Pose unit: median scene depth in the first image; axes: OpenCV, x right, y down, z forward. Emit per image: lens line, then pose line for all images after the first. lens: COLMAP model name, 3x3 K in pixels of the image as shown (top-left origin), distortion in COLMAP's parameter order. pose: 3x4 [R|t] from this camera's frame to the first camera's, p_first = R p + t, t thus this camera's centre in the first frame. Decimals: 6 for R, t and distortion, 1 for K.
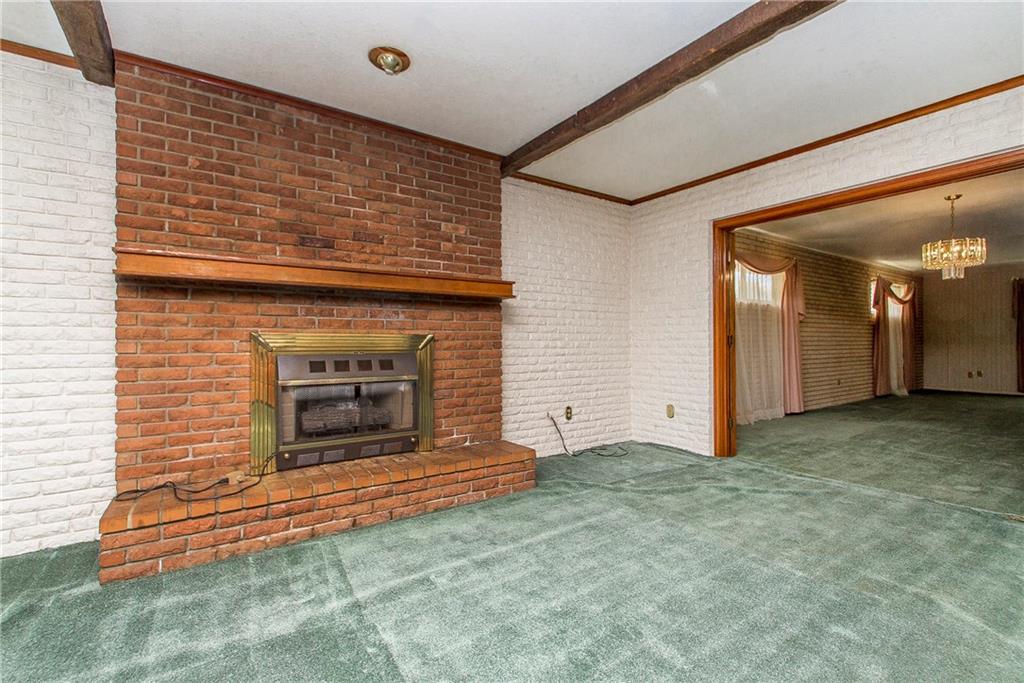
lens RADIAL K [[463.2, 0, 487.0], [0, 463.2, 336.0], [0, 0, 1]] dist [0.000243, -0.008124]
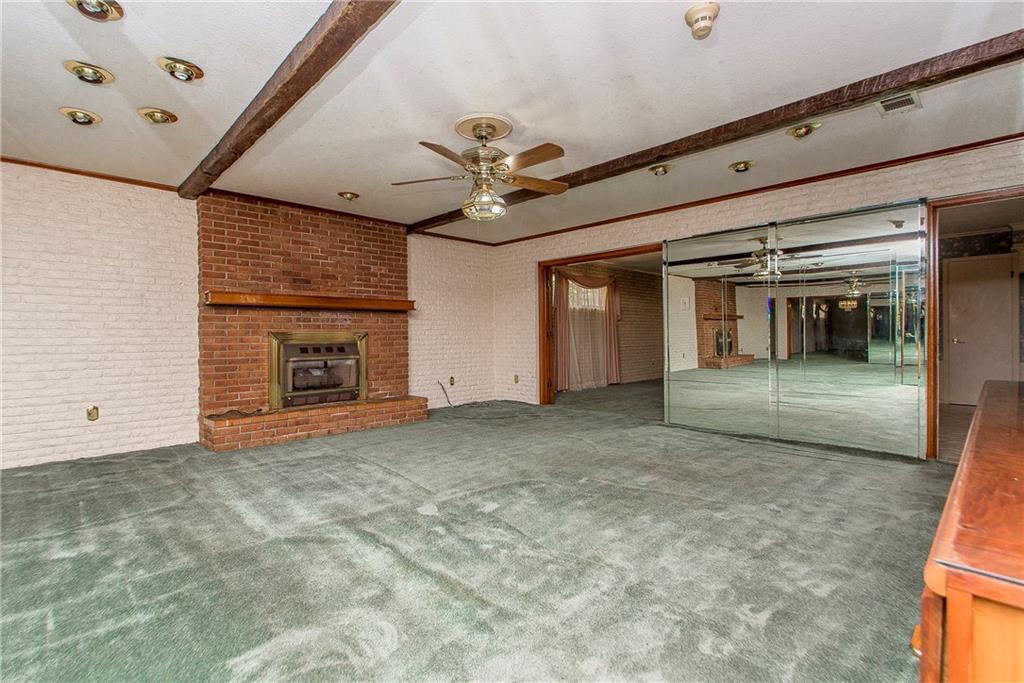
lens RADIAL K [[463.2, 0, 487.0], [0, 463.2, 336.0], [0, 0, 1]] dist [0.000243, -0.008124]
pose [[0.981679, -0.005420, 0.190466, -0.007091], [0.002681, 0.999889, 0.014638, -0.012081], [-0.190524, -0.013859, 0.981585, -0.743195]]
